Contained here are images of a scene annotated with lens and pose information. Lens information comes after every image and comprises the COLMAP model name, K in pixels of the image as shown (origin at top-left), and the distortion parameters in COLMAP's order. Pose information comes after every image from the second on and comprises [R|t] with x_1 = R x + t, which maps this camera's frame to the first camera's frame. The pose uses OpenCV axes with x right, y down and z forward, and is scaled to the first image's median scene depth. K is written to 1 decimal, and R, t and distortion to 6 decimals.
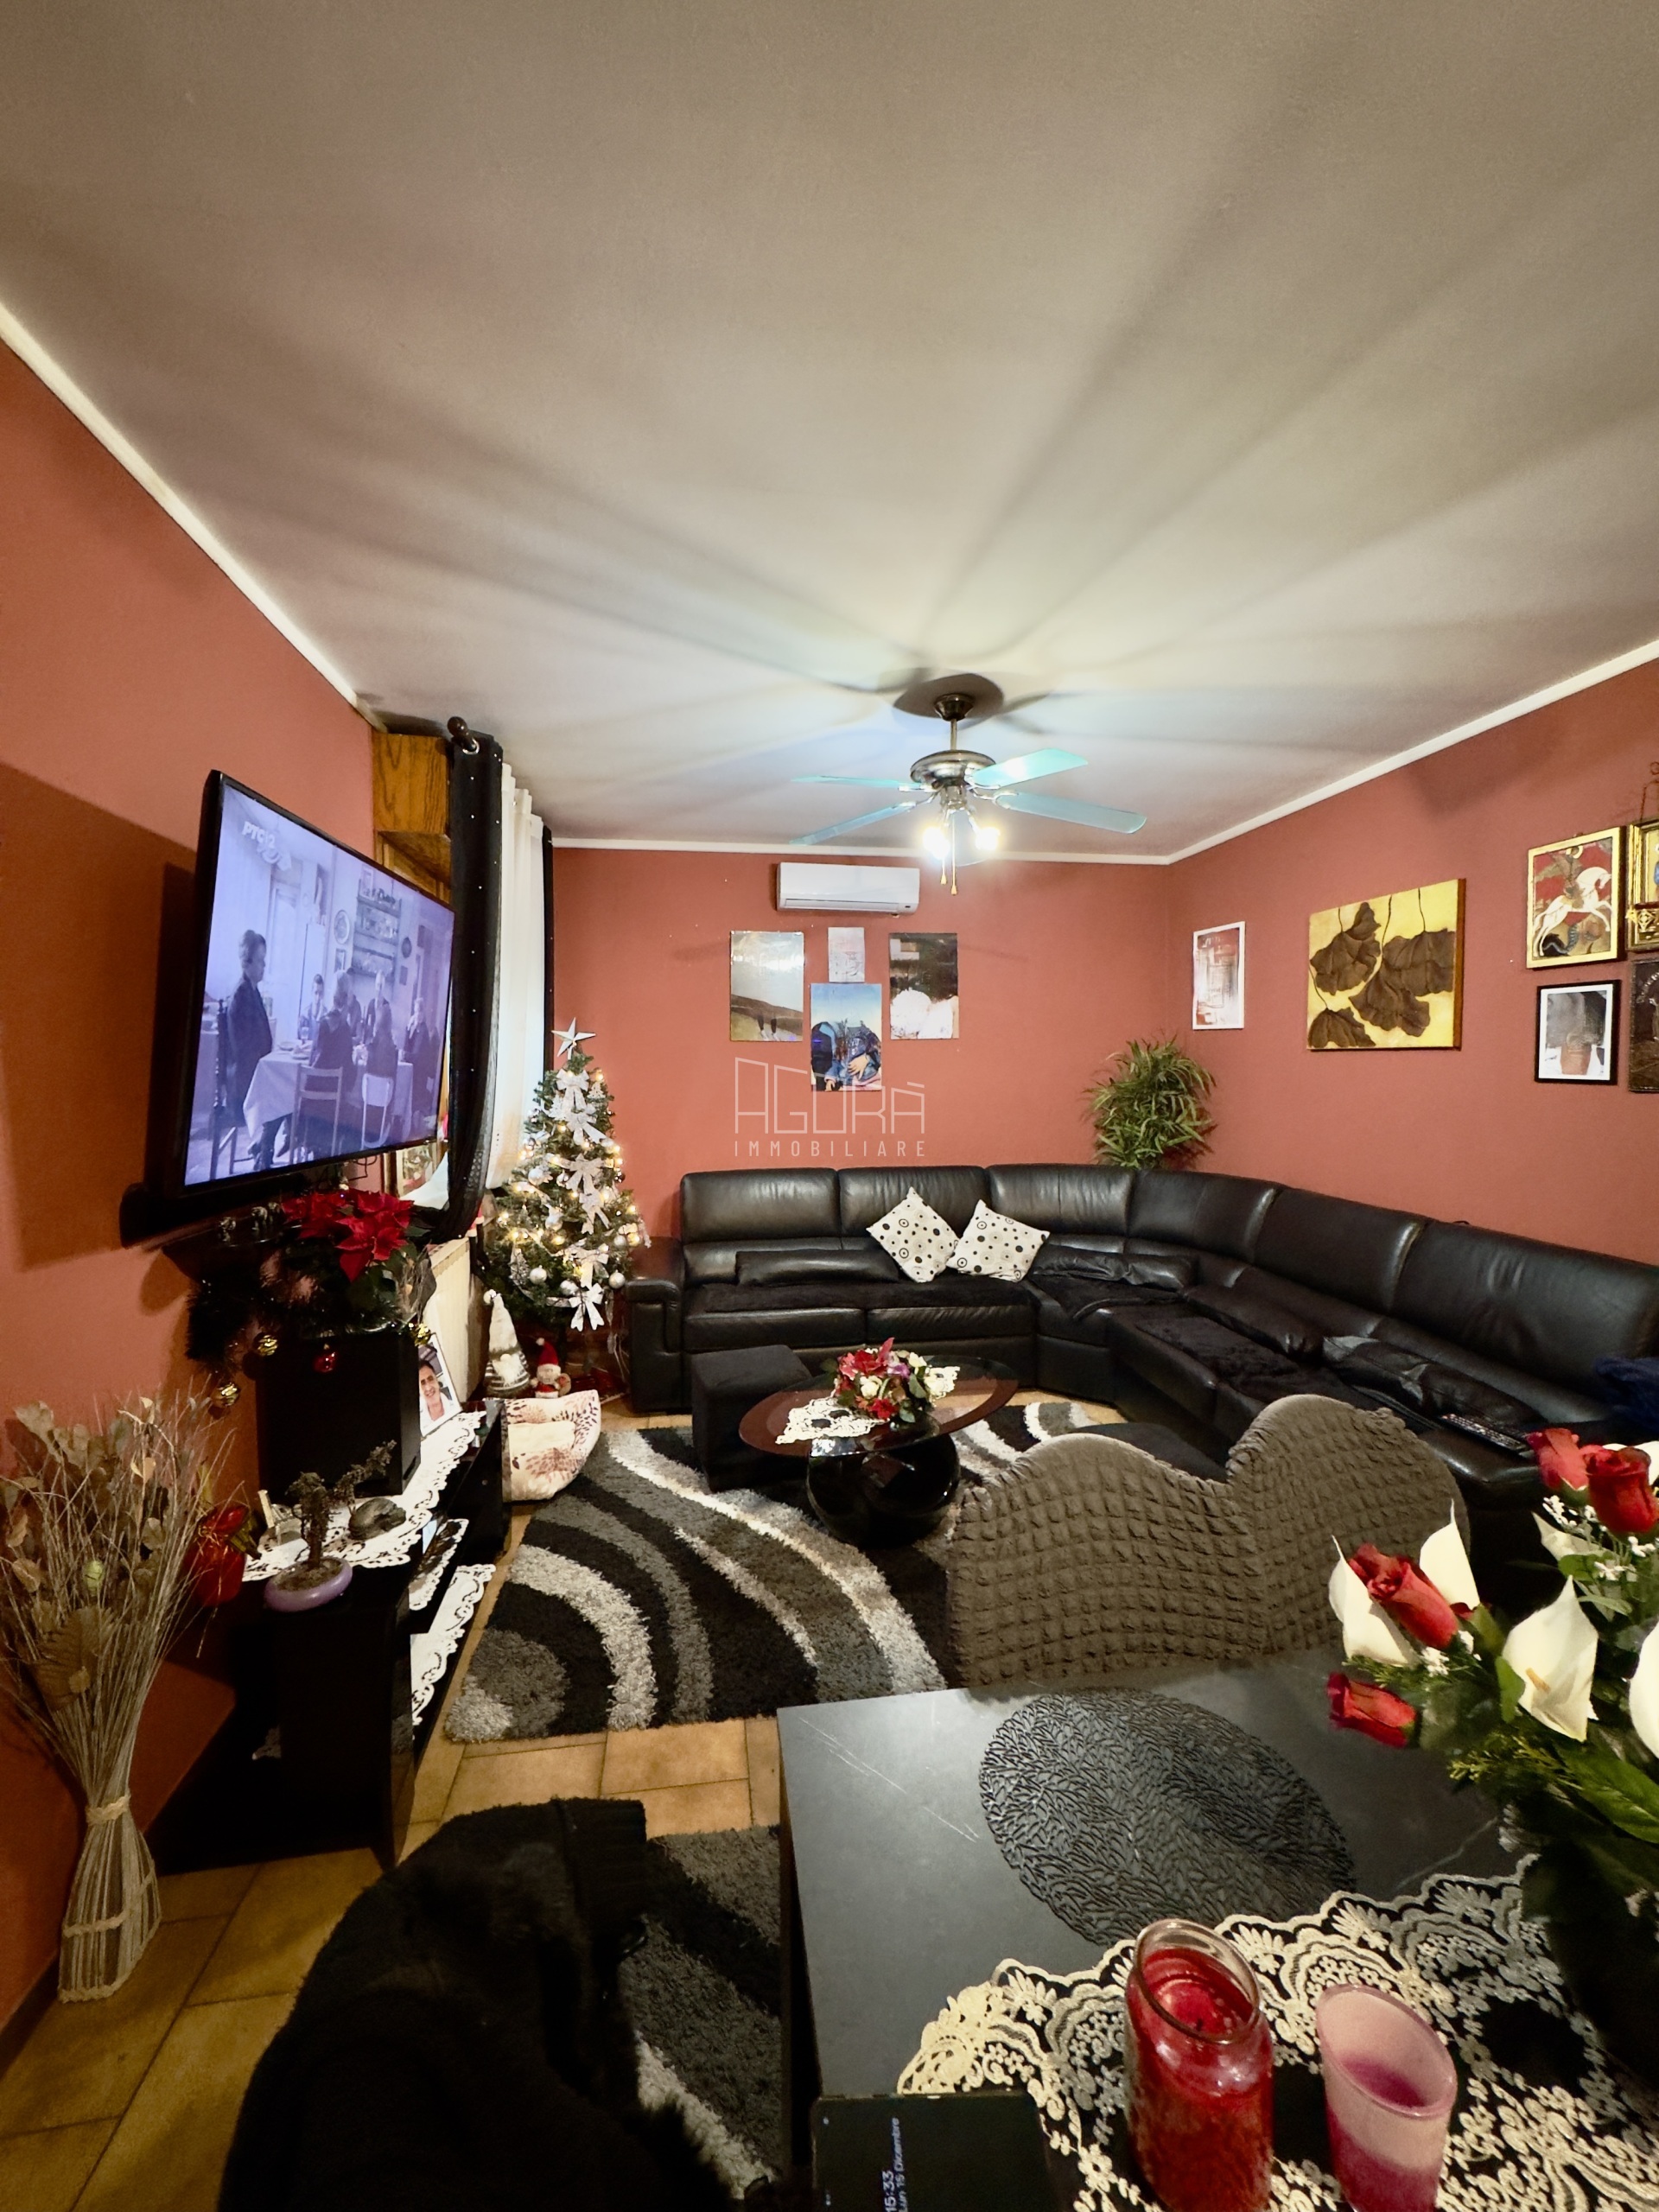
lens RADIAL K [[873.9, 0, 829.5], [0, 873.9, 1106.0], [0, 0, 1]] dist [-0.012023, 0.000398]
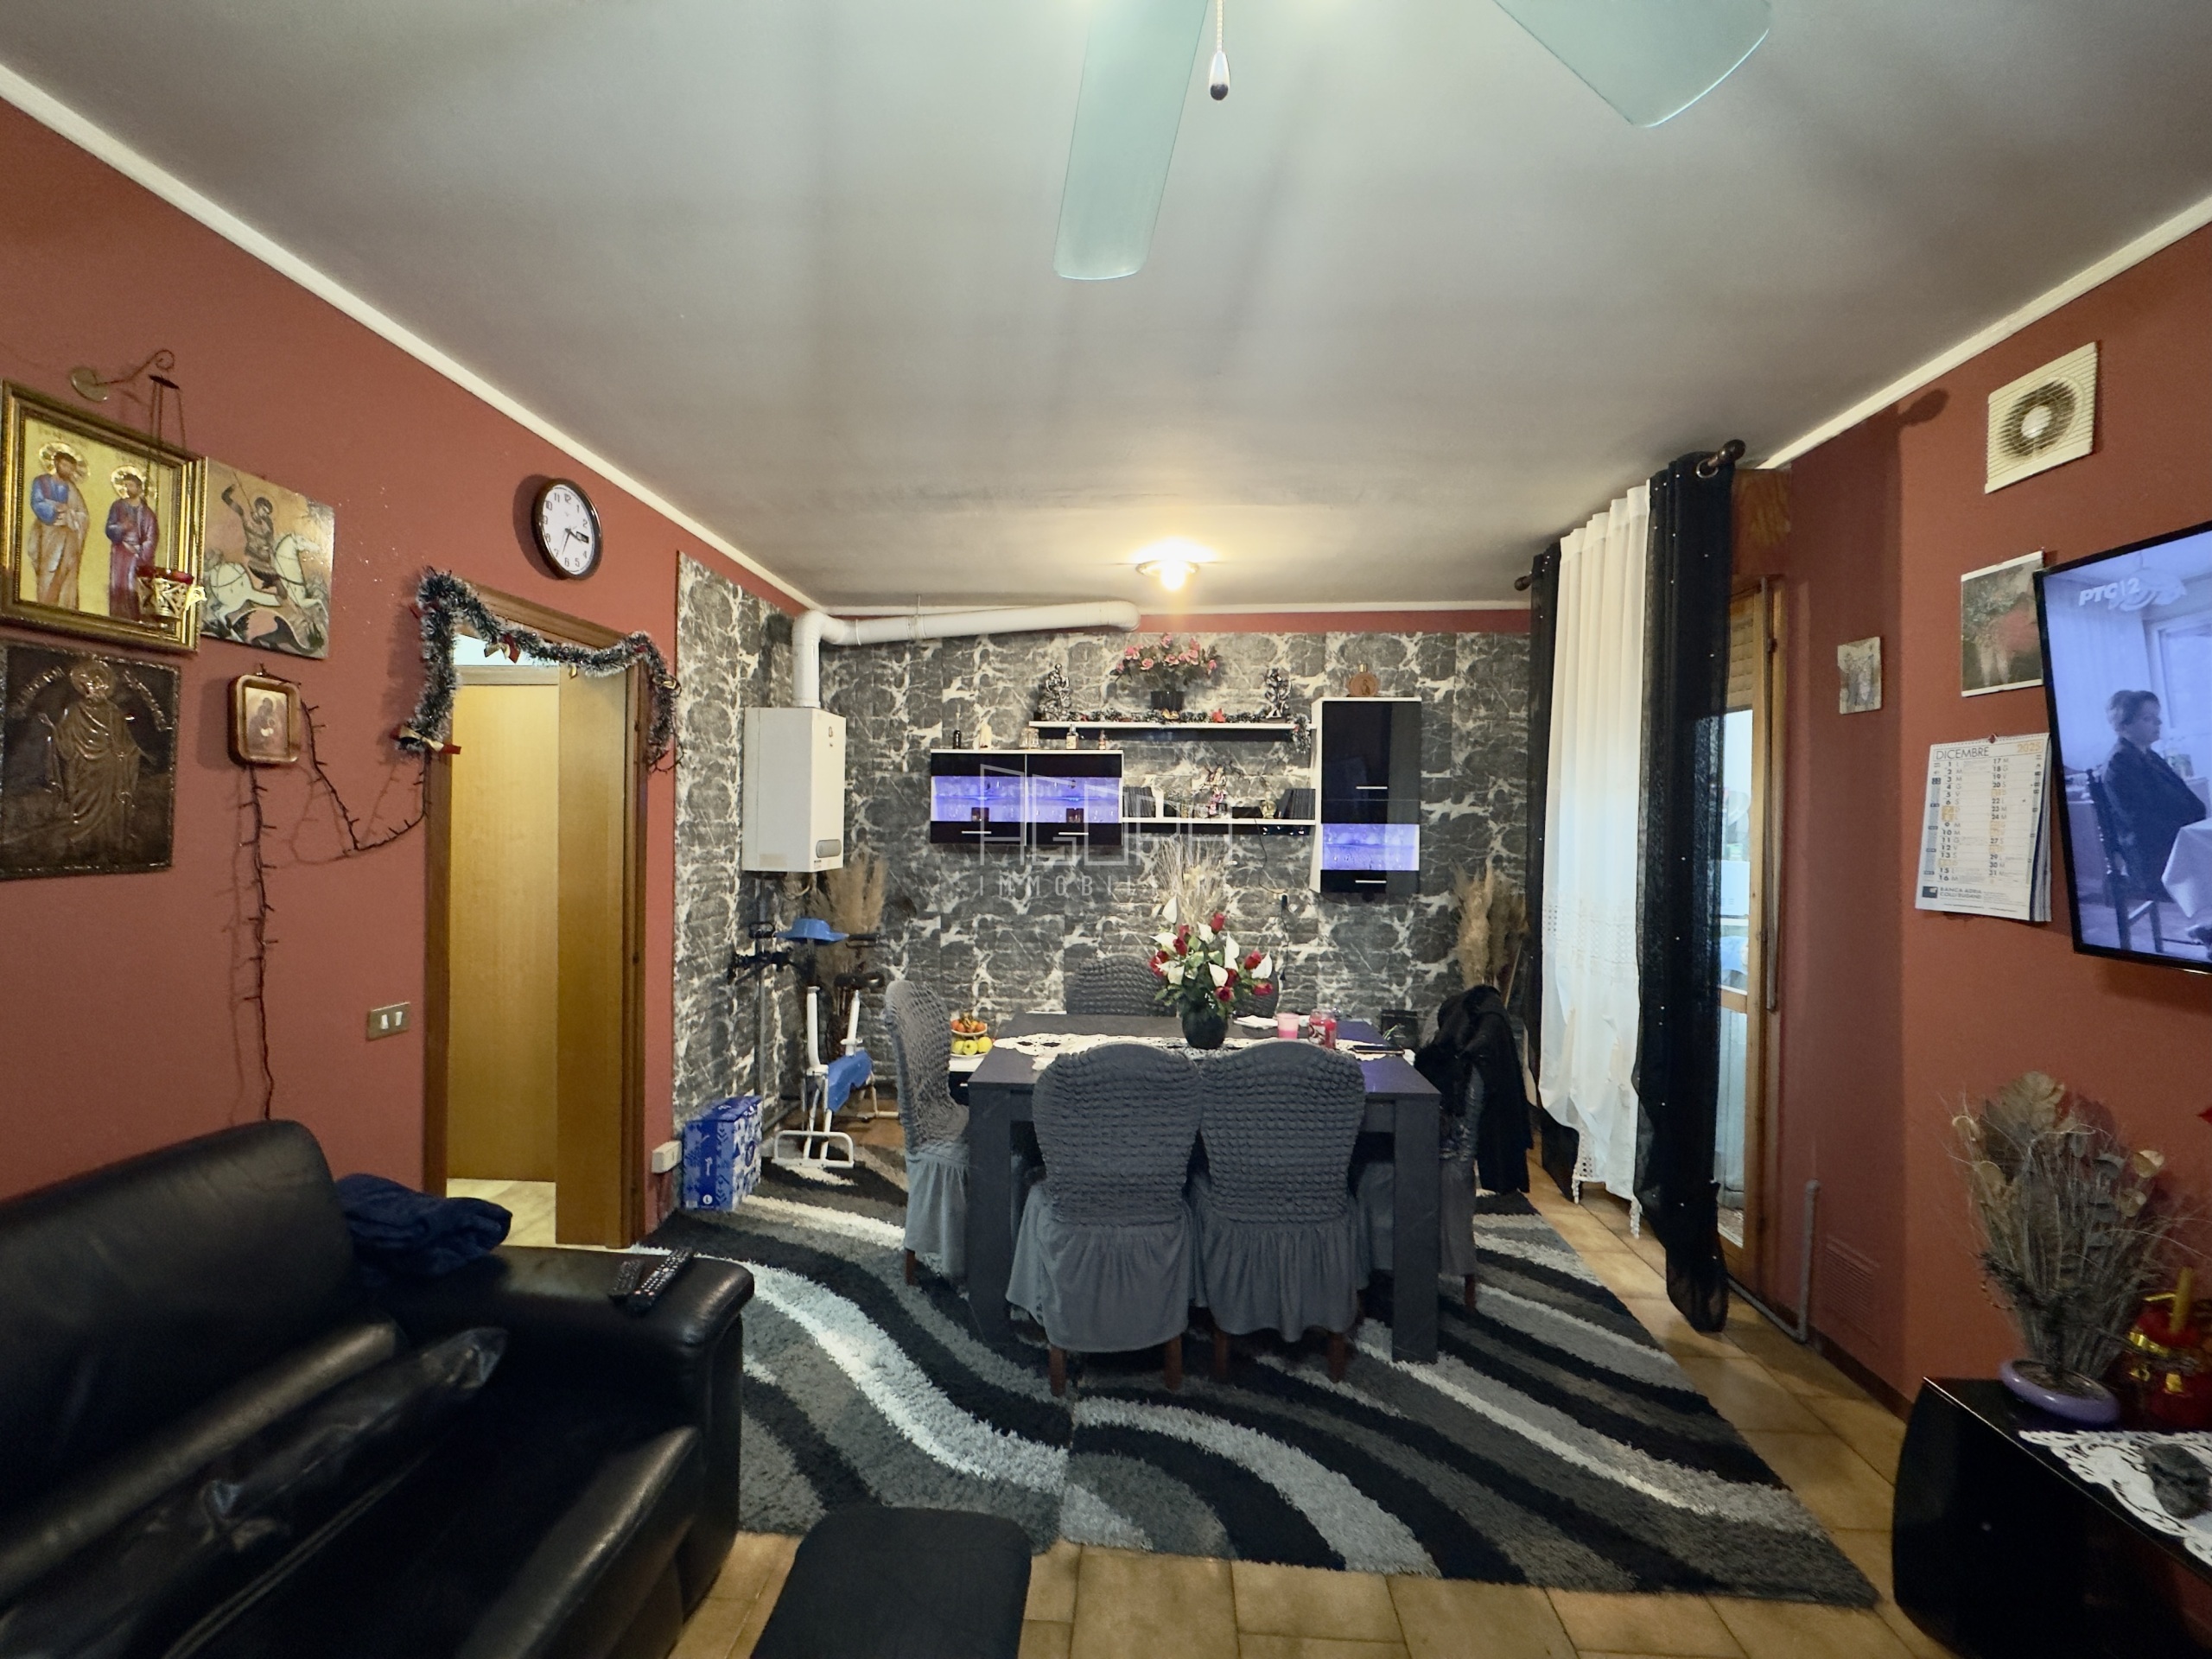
lens RADIAL K [[878.2, 0, 1105.4], [0, 878.2, 831.8], [0, 0, 1]] dist [-0.001583, 0.000010]
pose [[-0.976950, -0.008824, 0.213286, 0.122045], [0.003479, 0.998354, 0.057239, -0.062311], [-0.213440, 0.056661, -0.975312, 1.256449]]
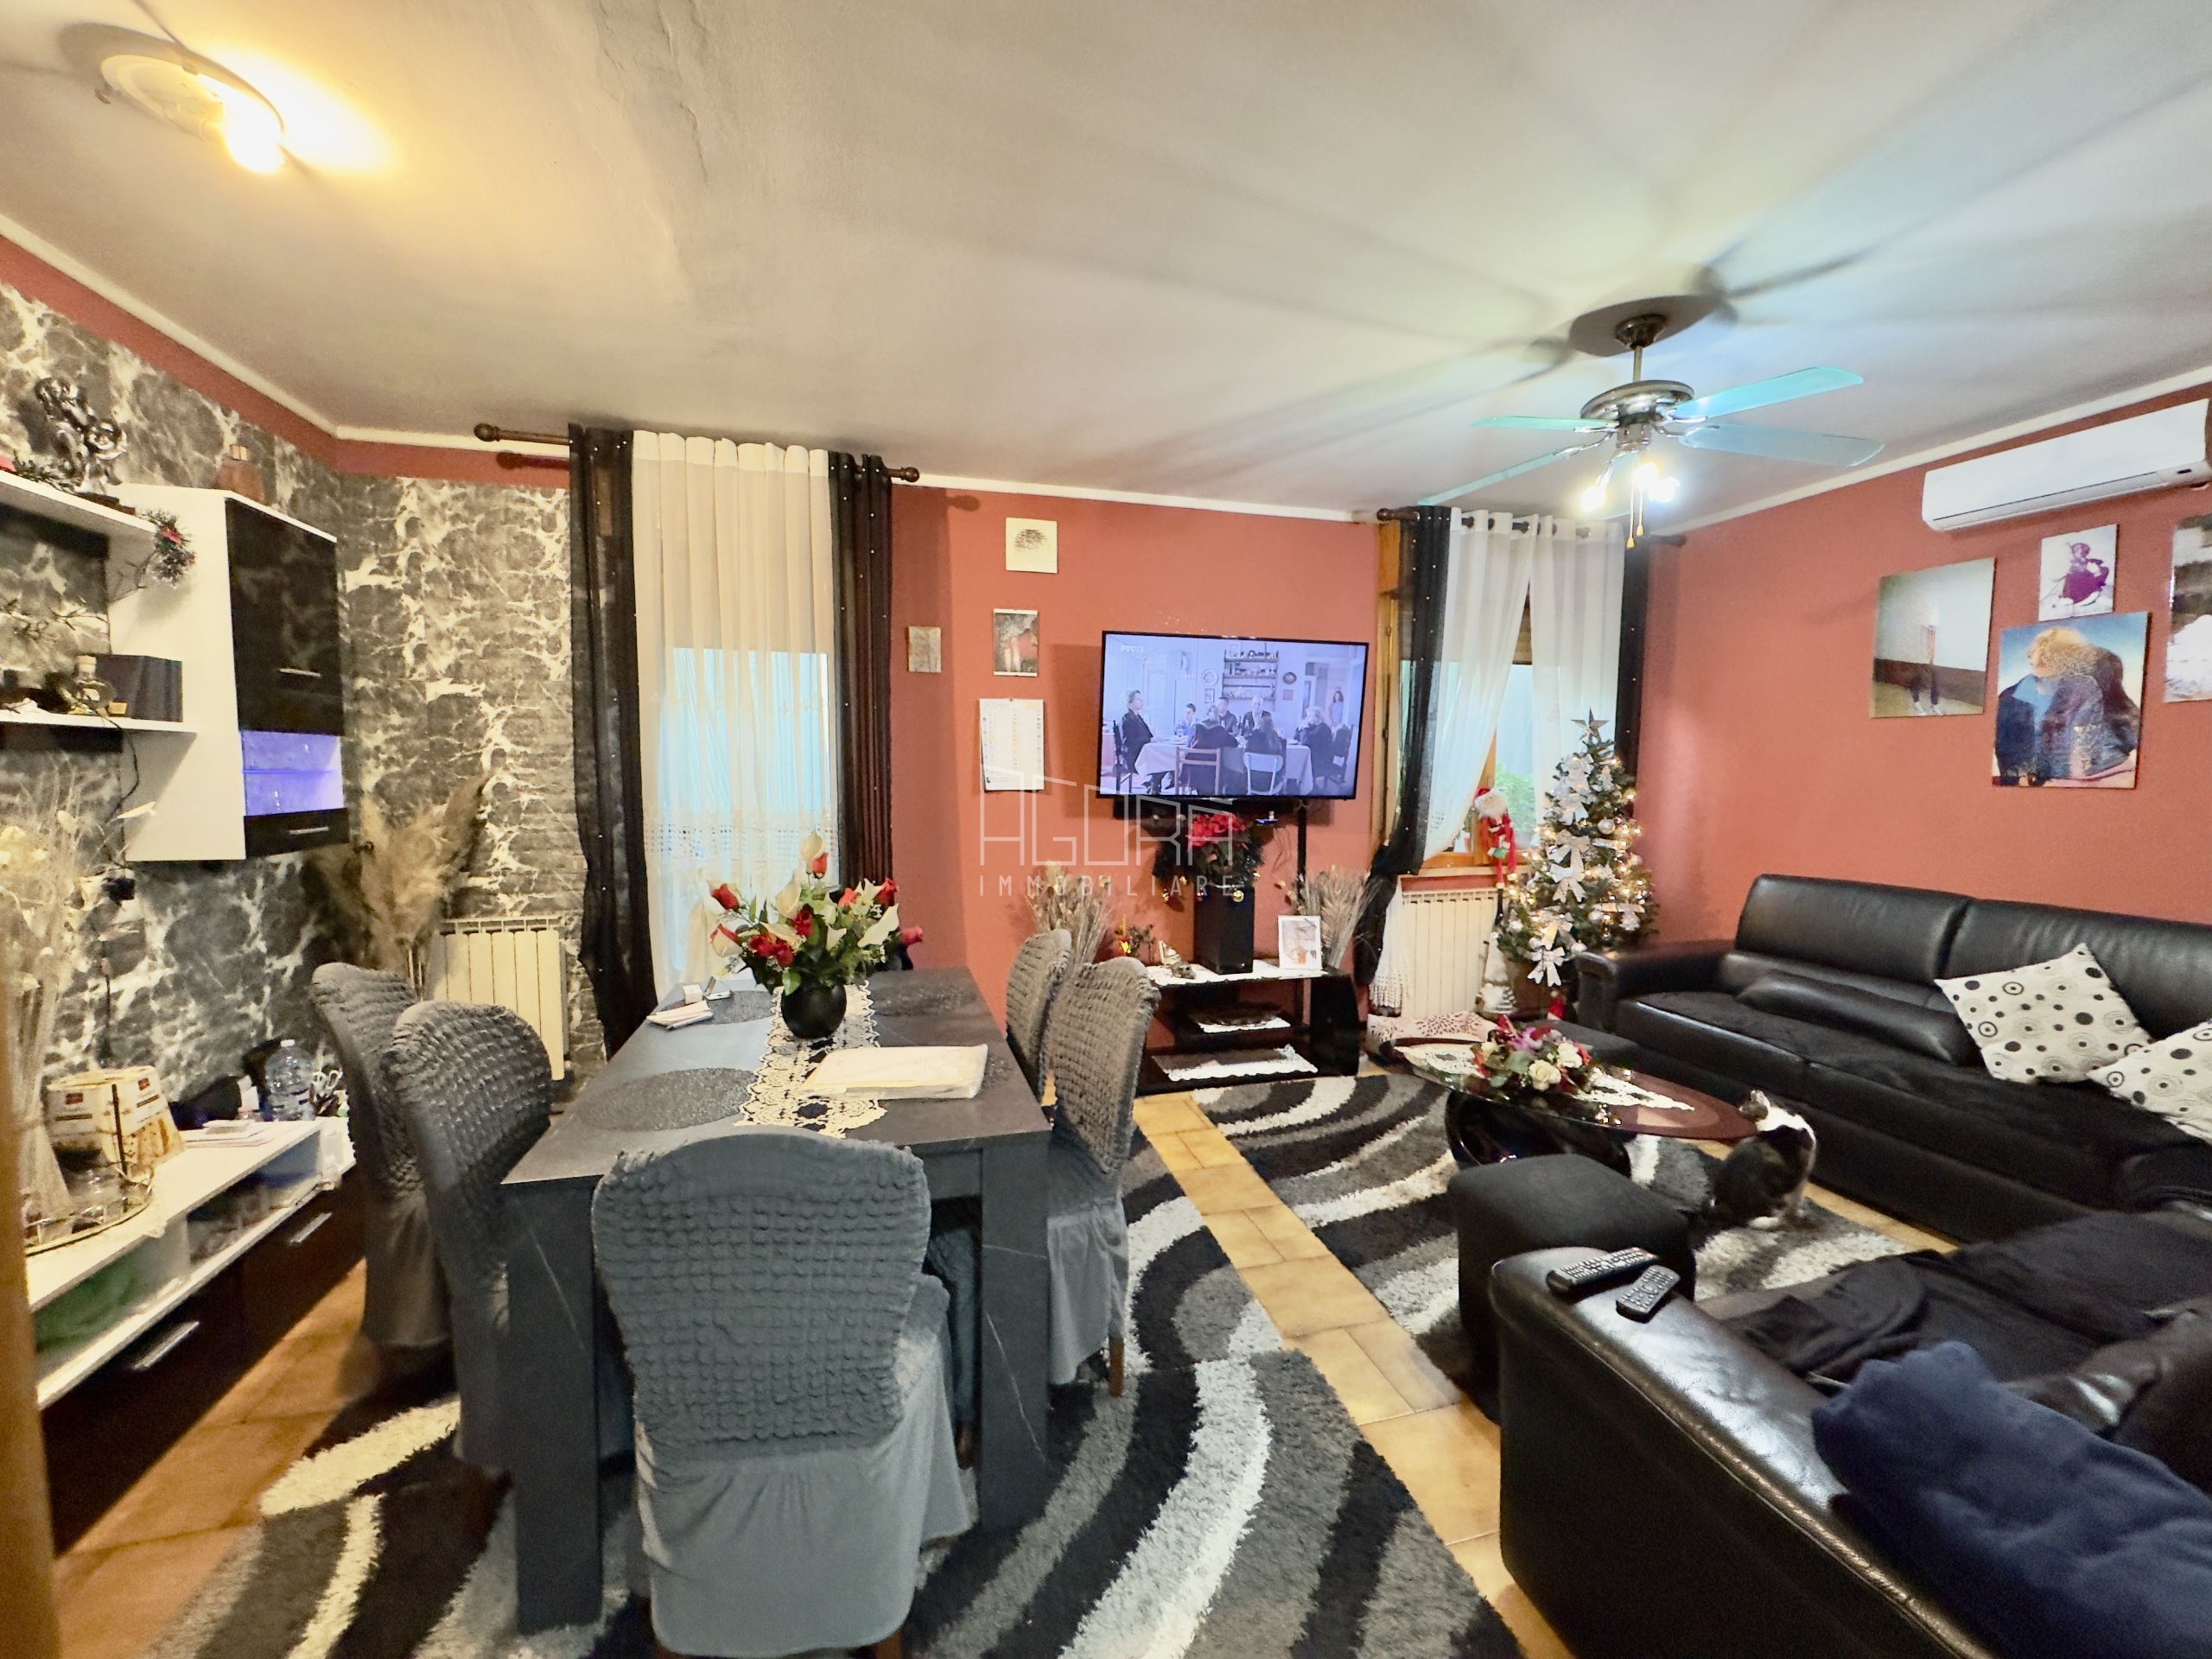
lens RADIAL K [[873.9, 0, 1102.9], [0, 873.9, 835.3], [0, 0, 1]] dist [-0.012023, 0.000398]
pose [[0.112721, 0.082780, -0.990172, 0.992809], [-0.050564, 0.995710, 0.077486, 0.007240], [0.992339, 0.041332, 0.116423, 0.383260]]
